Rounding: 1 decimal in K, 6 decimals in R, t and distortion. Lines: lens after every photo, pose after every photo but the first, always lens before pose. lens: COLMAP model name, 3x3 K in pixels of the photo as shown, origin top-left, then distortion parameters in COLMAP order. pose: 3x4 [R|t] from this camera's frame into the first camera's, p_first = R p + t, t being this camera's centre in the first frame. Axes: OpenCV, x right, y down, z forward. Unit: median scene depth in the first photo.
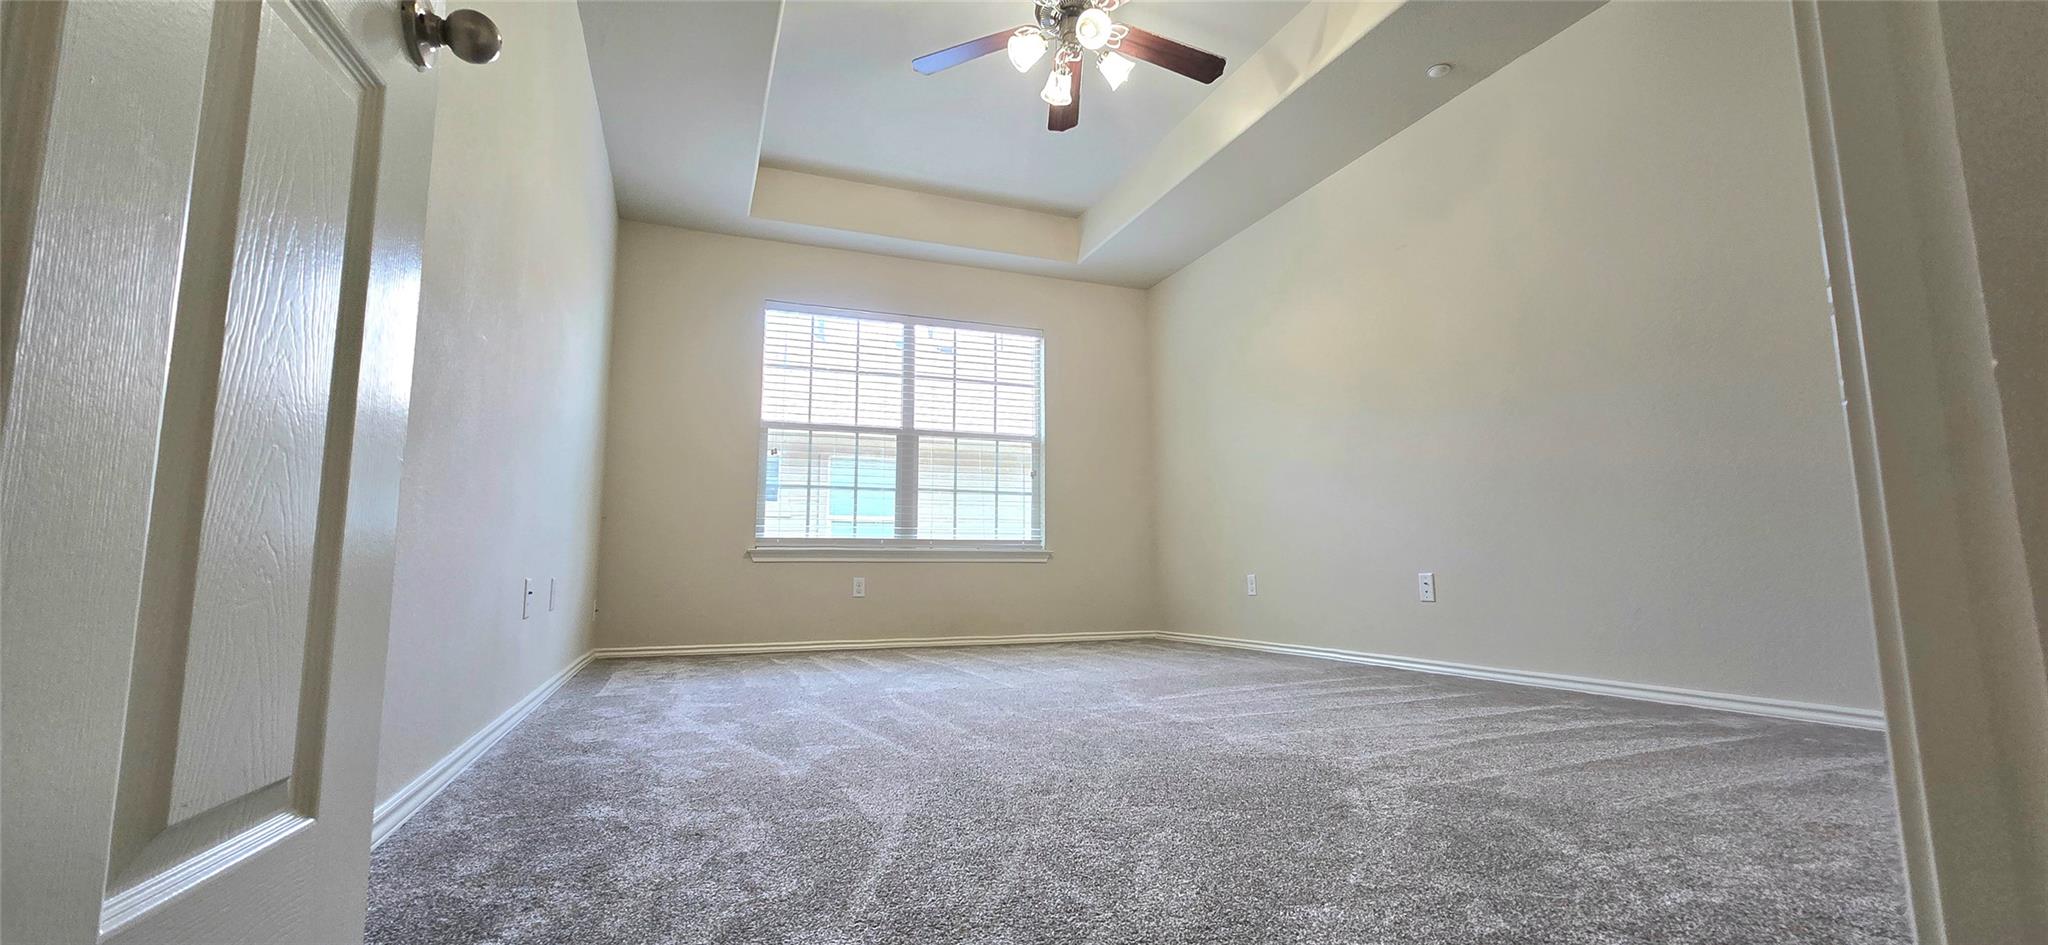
lens RADIAL K [[835.4, 0, 1027.2], [0, 835.4, 467.3], [0, 0, 1]] dist [-0.003394, 0.000038]
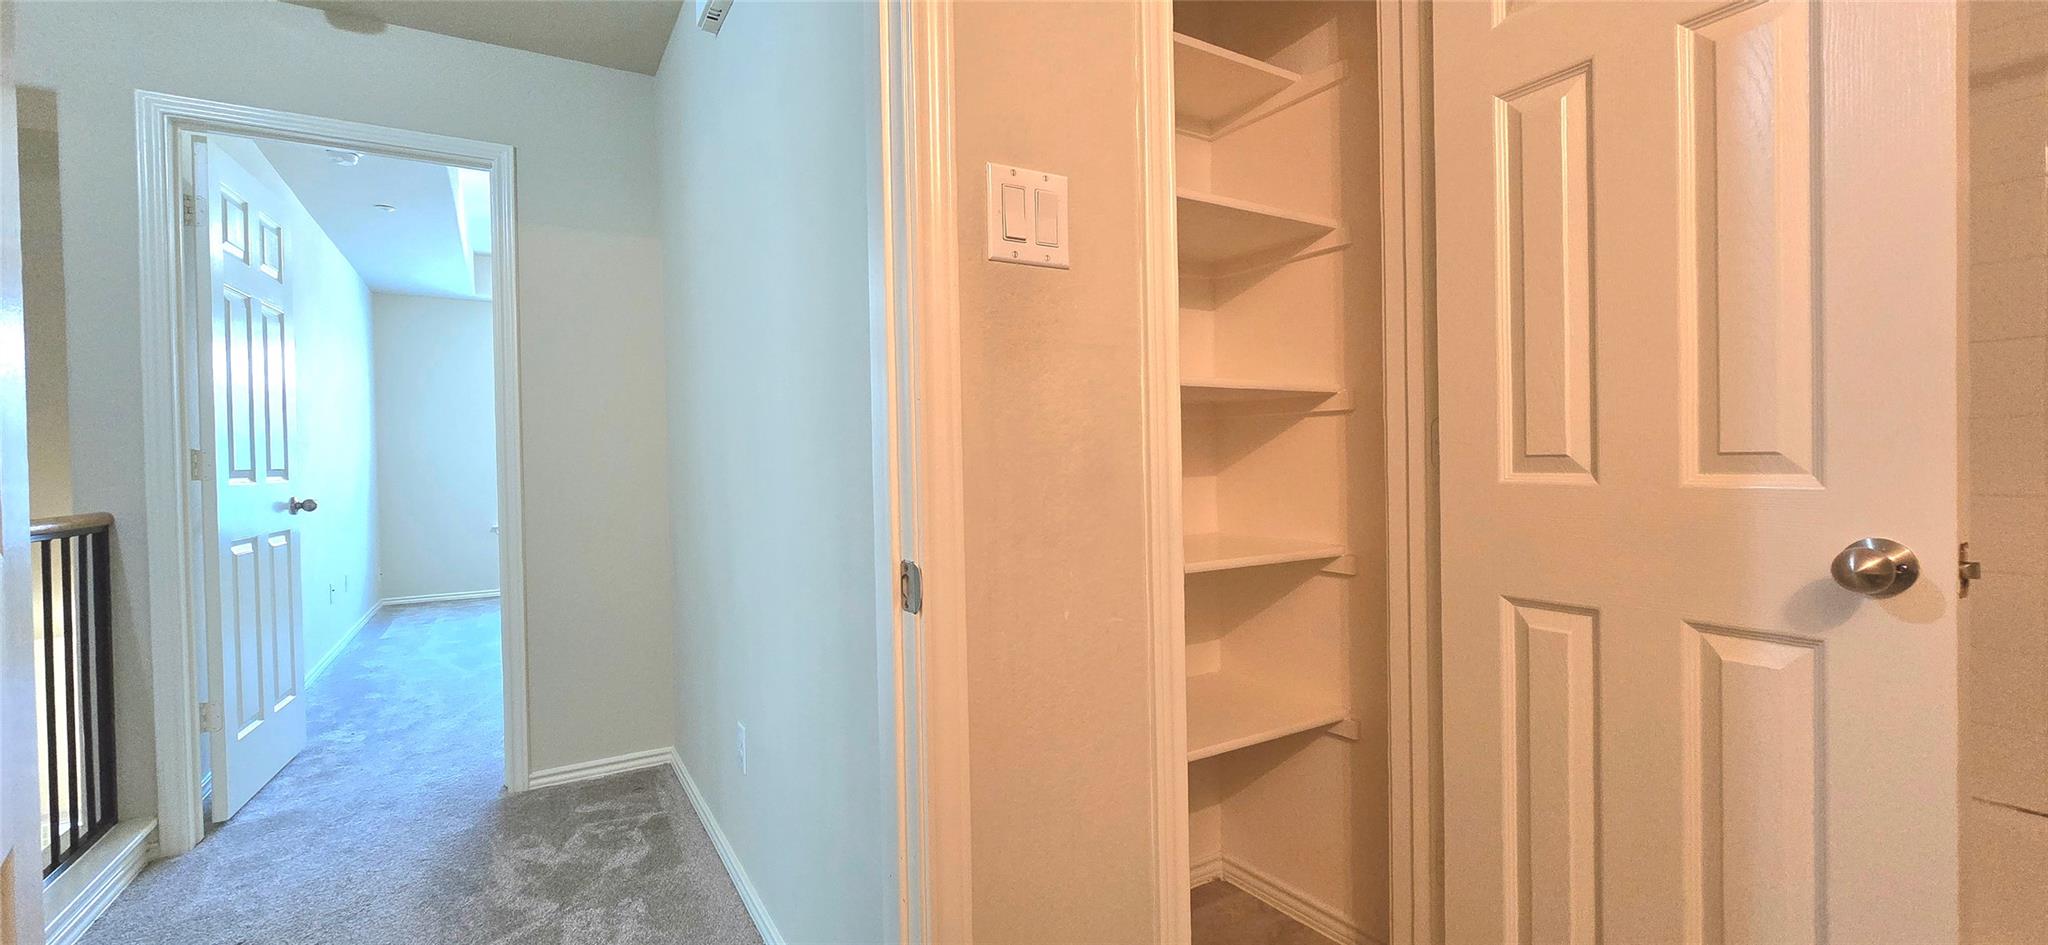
lens RADIAL K [[835.4, 0, 1027.2], [0, 835.4, 467.3], [0, 0, 1]] dist [-0.003394, 0.000038]
pose [[0.984856, -0.013950, 0.172812, 0.669131], [-0.010292, 0.990296, 0.138590, -0.430131], [-0.173069, -0.138270, 0.975156, -1.140551]]
